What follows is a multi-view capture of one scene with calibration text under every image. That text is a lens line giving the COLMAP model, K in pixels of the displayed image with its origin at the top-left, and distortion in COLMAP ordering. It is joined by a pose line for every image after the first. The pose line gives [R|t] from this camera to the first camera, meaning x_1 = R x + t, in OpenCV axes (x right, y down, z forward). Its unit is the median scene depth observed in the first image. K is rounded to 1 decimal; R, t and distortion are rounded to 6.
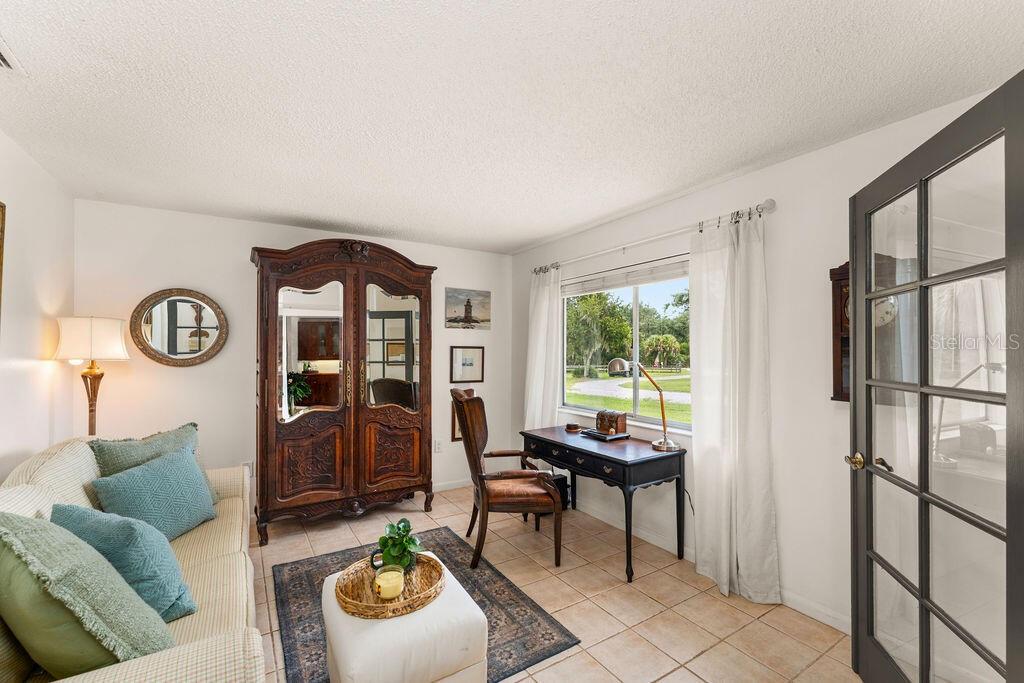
lens RADIAL K [[439.5, 0, 514.6], [0, 439.5, 347.8], [0, 0, 1]] dist [0.004638, 0.000231]
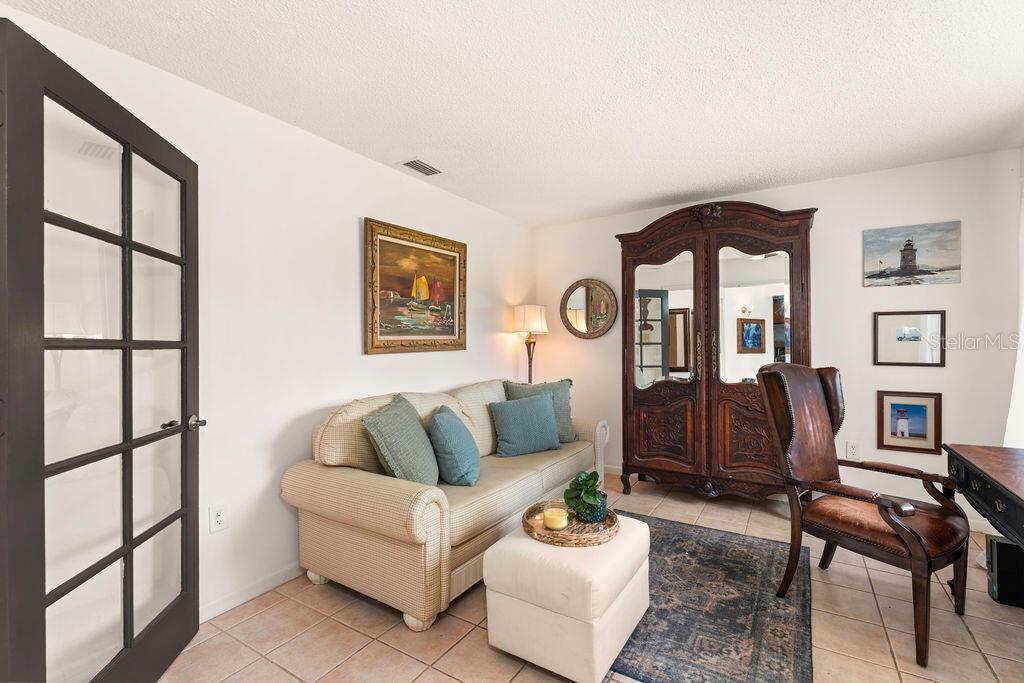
lens RADIAL K [[466.0, 0, 509.8], [0, 466.0, 342.4], [0, 0, 1]] dist [-0.002775, -0.000074]
pose [[0.416719, -0.007415, -0.909005, 0.364379], [0.014004, 0.999900, -0.001736, 0.047072], [0.908927, -0.012006, 0.416782, 0.203000]]
